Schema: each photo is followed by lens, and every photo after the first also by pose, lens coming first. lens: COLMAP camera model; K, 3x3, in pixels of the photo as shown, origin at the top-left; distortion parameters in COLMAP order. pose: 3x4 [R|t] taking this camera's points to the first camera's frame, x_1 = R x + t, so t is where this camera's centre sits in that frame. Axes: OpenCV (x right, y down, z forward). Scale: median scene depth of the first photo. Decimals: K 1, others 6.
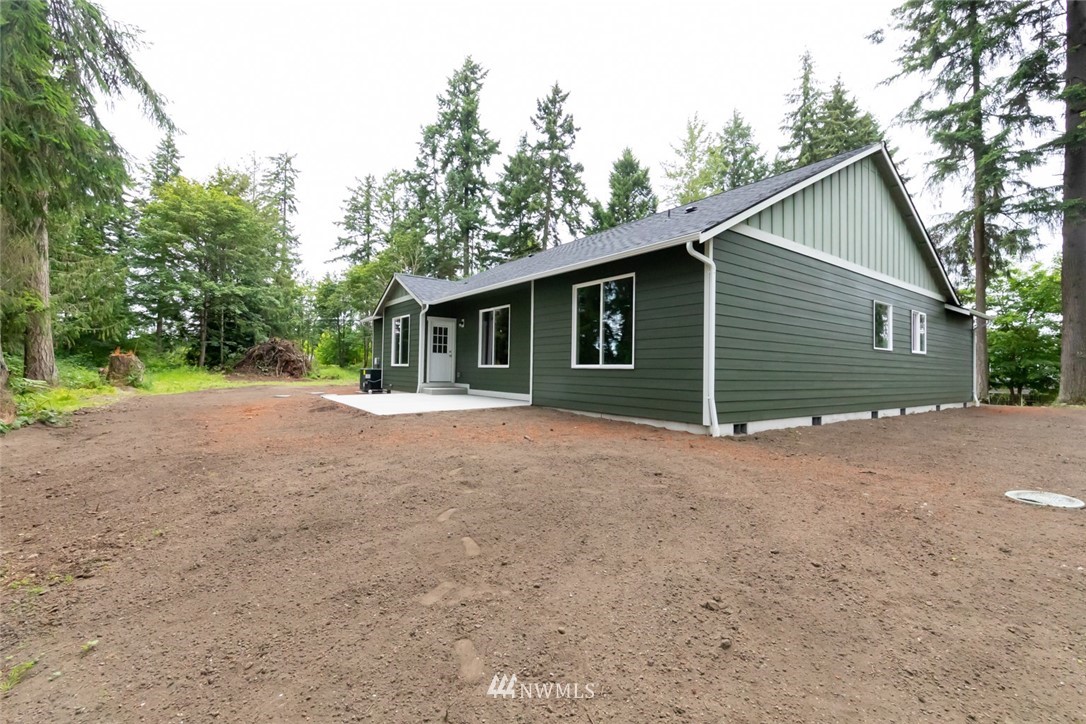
lens RADIAL K [[473.2, 0, 542.2], [0, 473.2, 362.2], [0, 0, 1]] dist [0.008341, -0.002281]
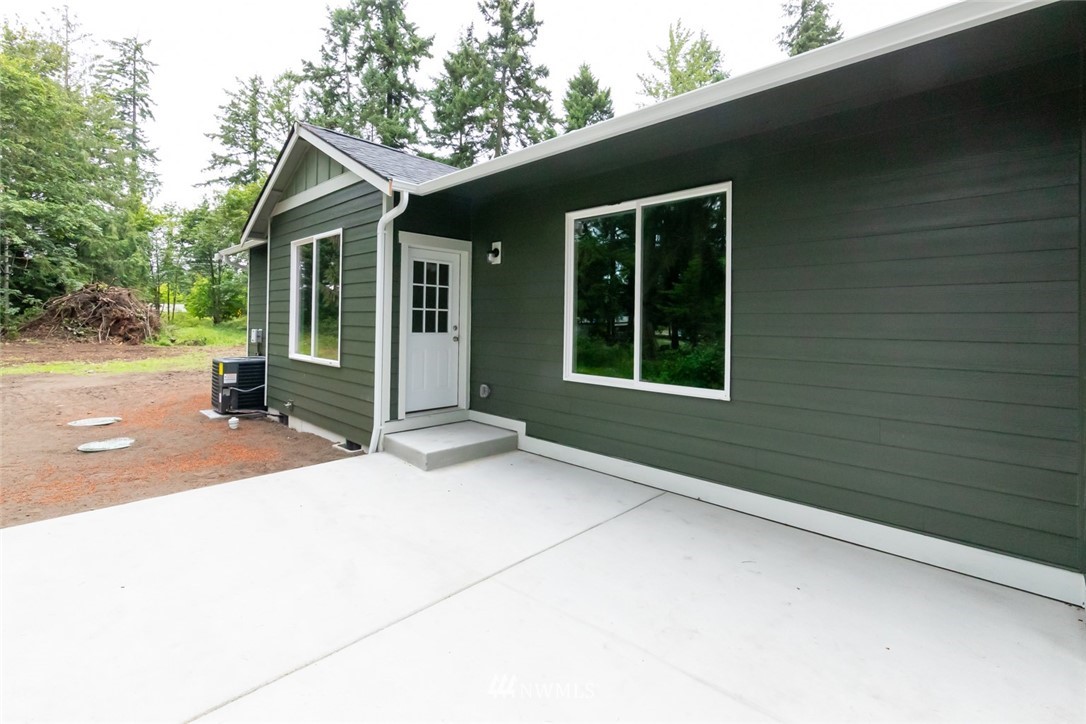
lens RADIAL K [[473.2, 0, 539.0], [0, 473.2, 316.5], [0, 0, 1]] dist [0.008341, -0.002281]
pose [[0.984121, -0.003413, 0.177464, -0.064743], [0.000884, 0.999897, 0.014331, -0.012158], [-0.177494, -0.013946, 0.984023, 0.201886]]
